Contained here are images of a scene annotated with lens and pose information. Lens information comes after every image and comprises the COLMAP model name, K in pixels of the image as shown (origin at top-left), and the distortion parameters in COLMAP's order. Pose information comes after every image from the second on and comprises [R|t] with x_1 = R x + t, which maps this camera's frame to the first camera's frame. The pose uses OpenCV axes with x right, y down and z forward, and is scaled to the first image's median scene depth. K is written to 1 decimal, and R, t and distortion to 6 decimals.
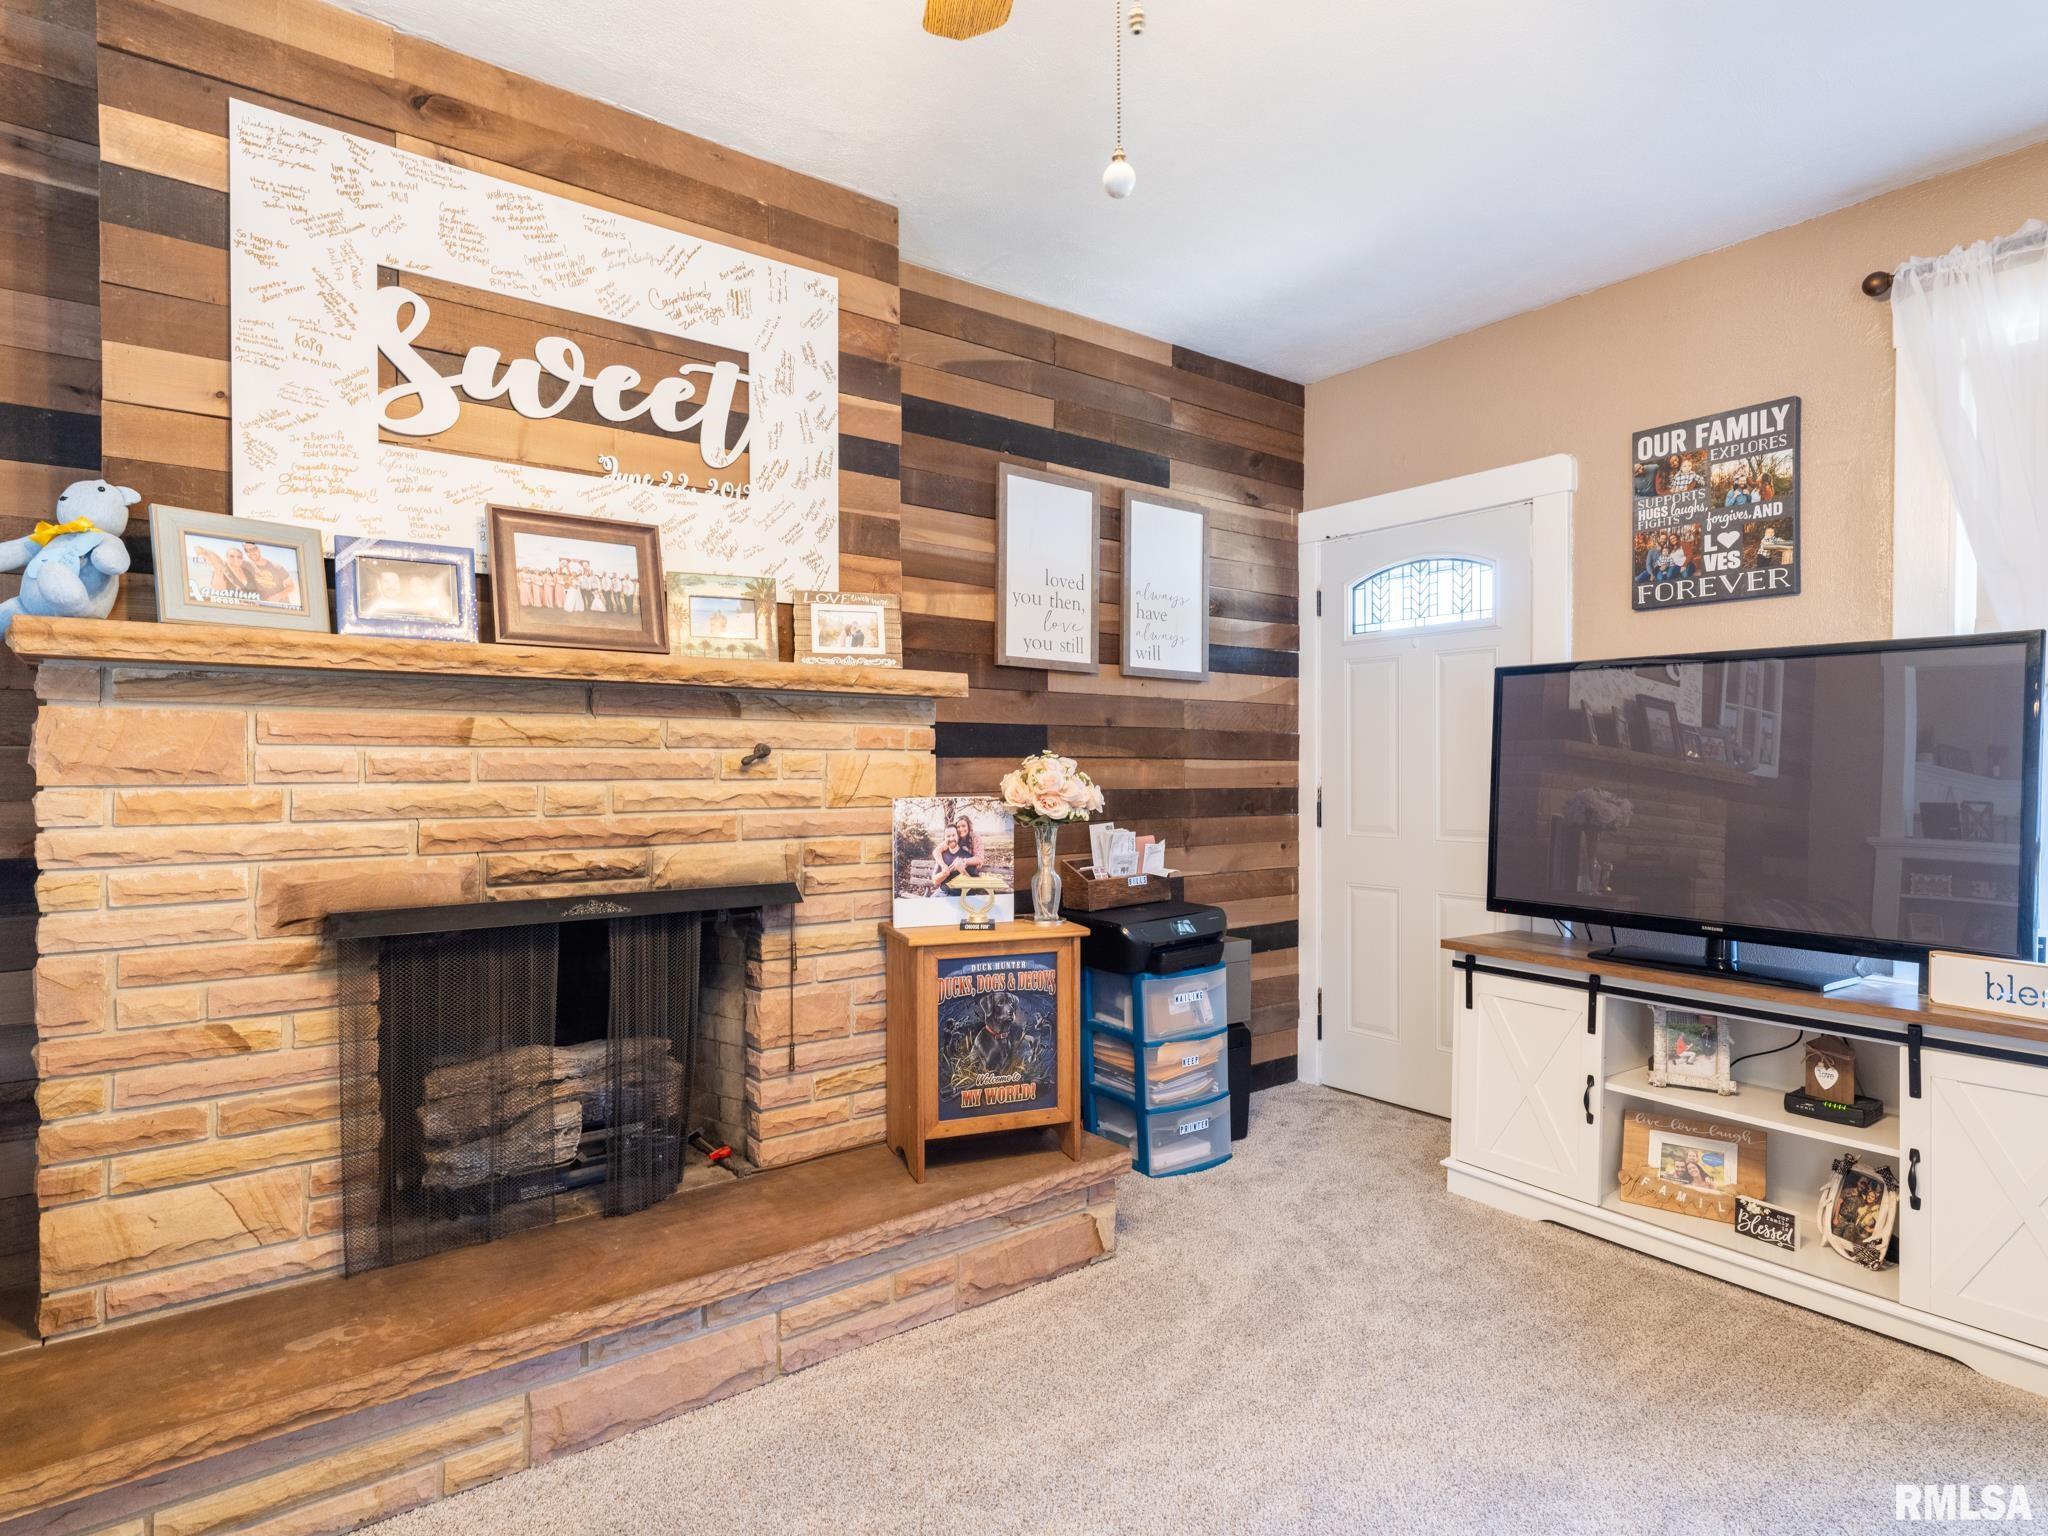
lens RADIAL K [[1099.4, 0, 1023.6], [0, 1099.4, 774.9], [0, 0, 1]] dist [0.005577, -0.003550]
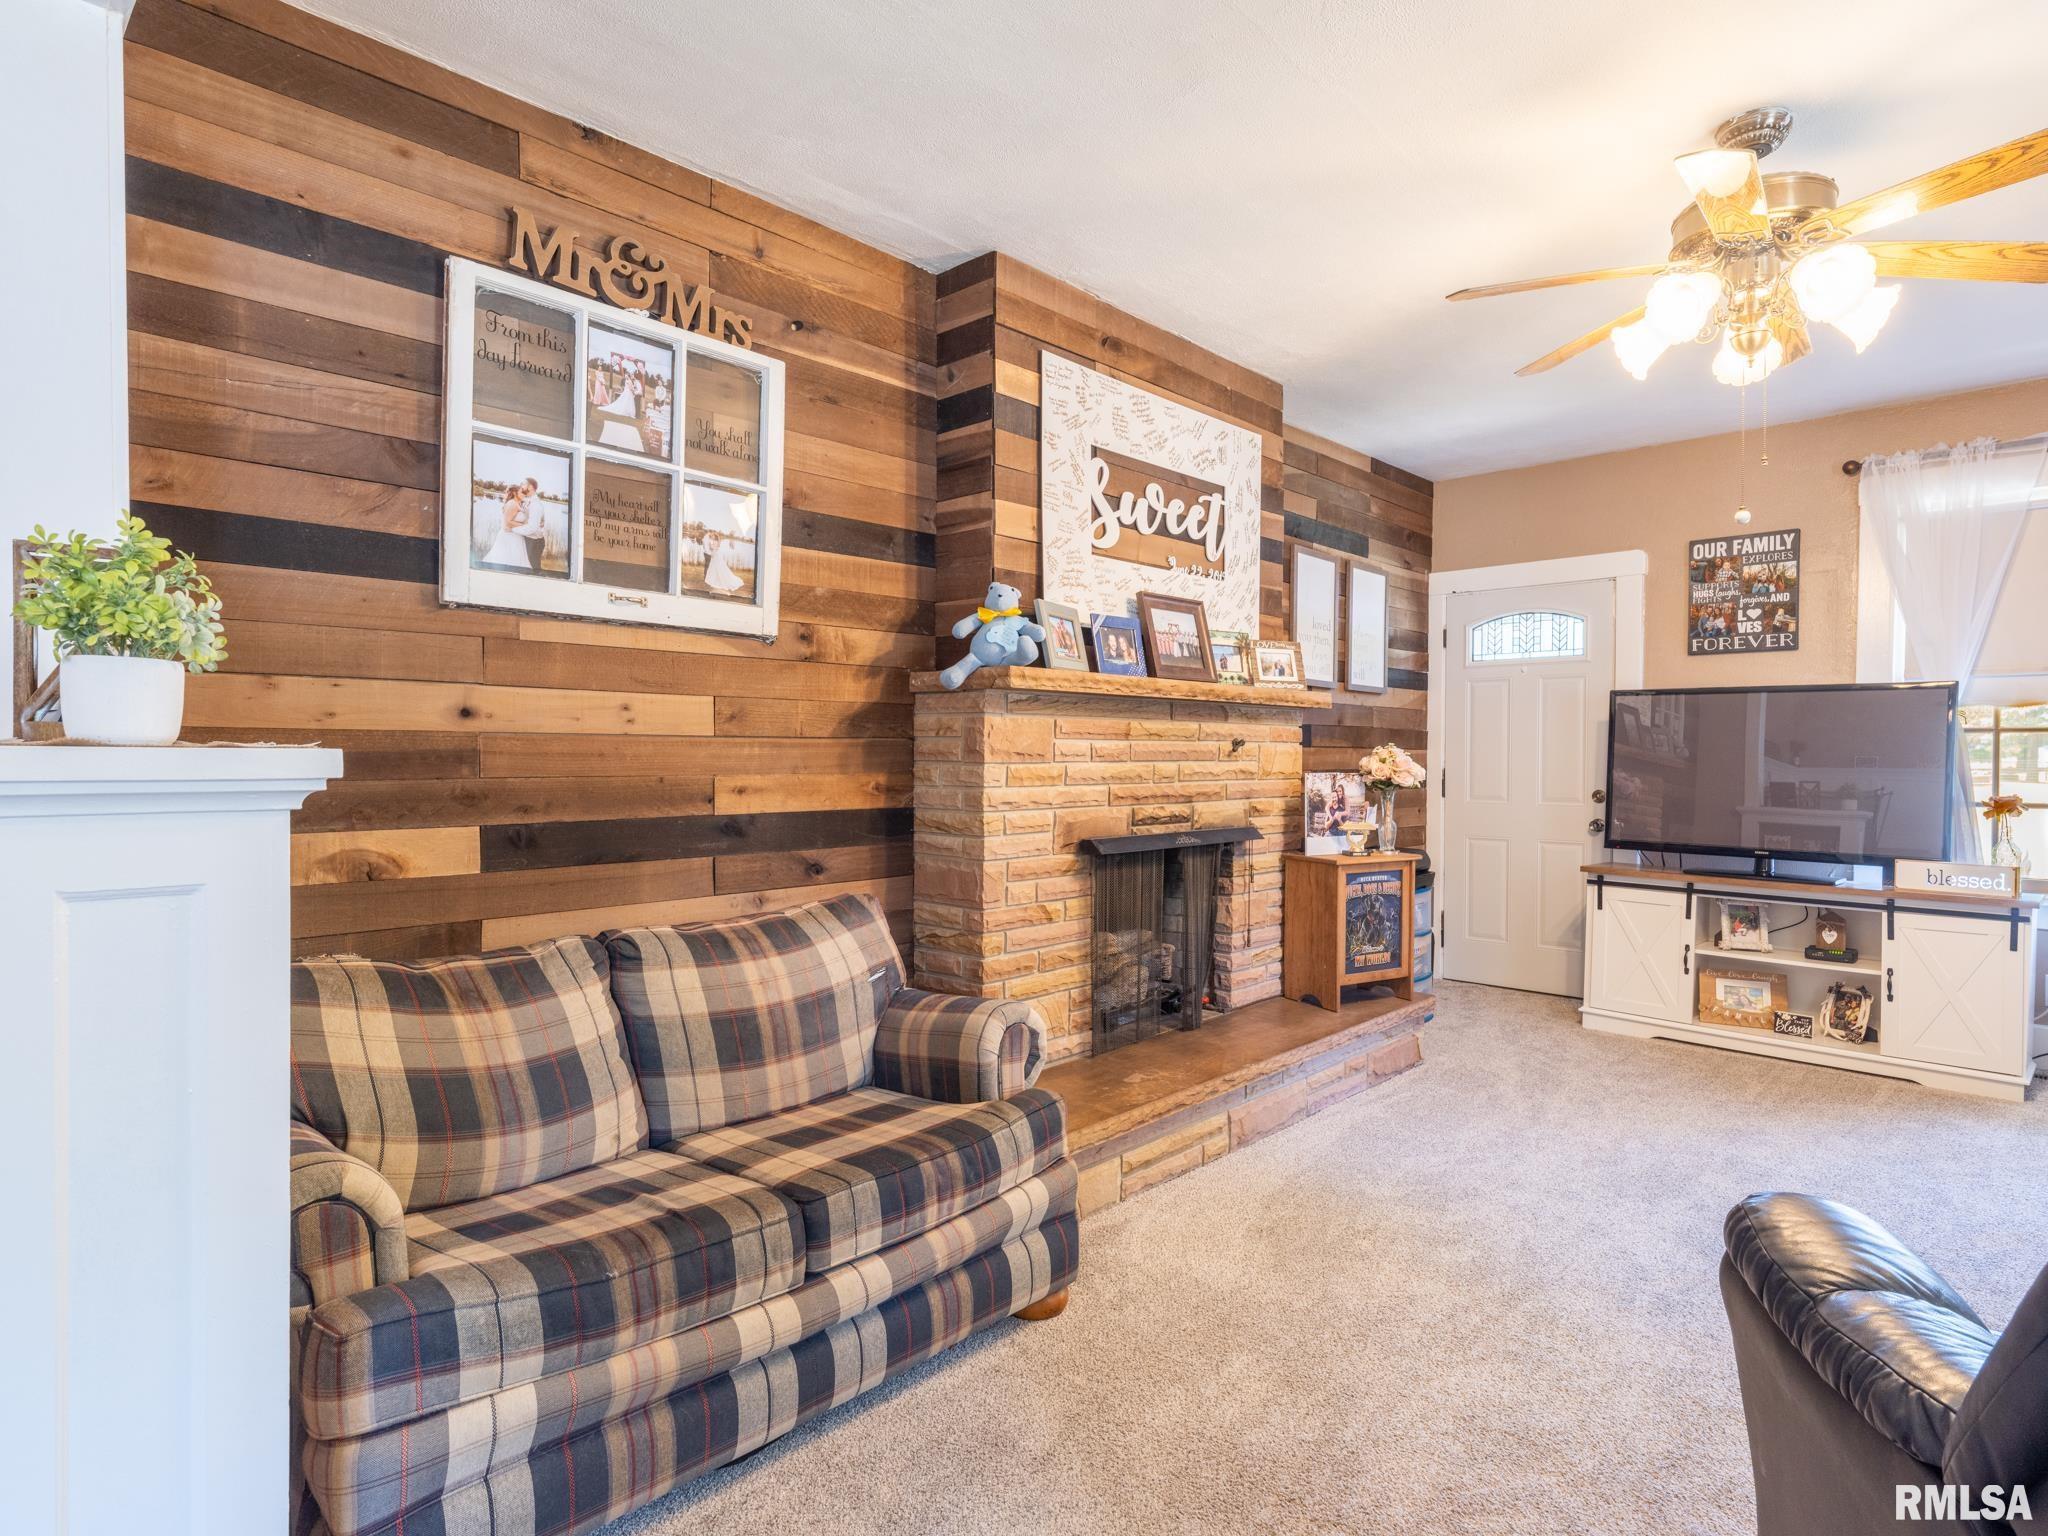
lens RADIAL K [[1087.2, 0, 1032.9], [0, 1087.2, 774.0], [0, 0, 1]] dist [0.005306, -0.001870]
pose [[0.988306, 0.001635, 0.152475, -0.737311], [-0.003445, 0.999927, 0.011606, 0.005364], [-0.152445, -0.011996, 0.988239, -0.473020]]
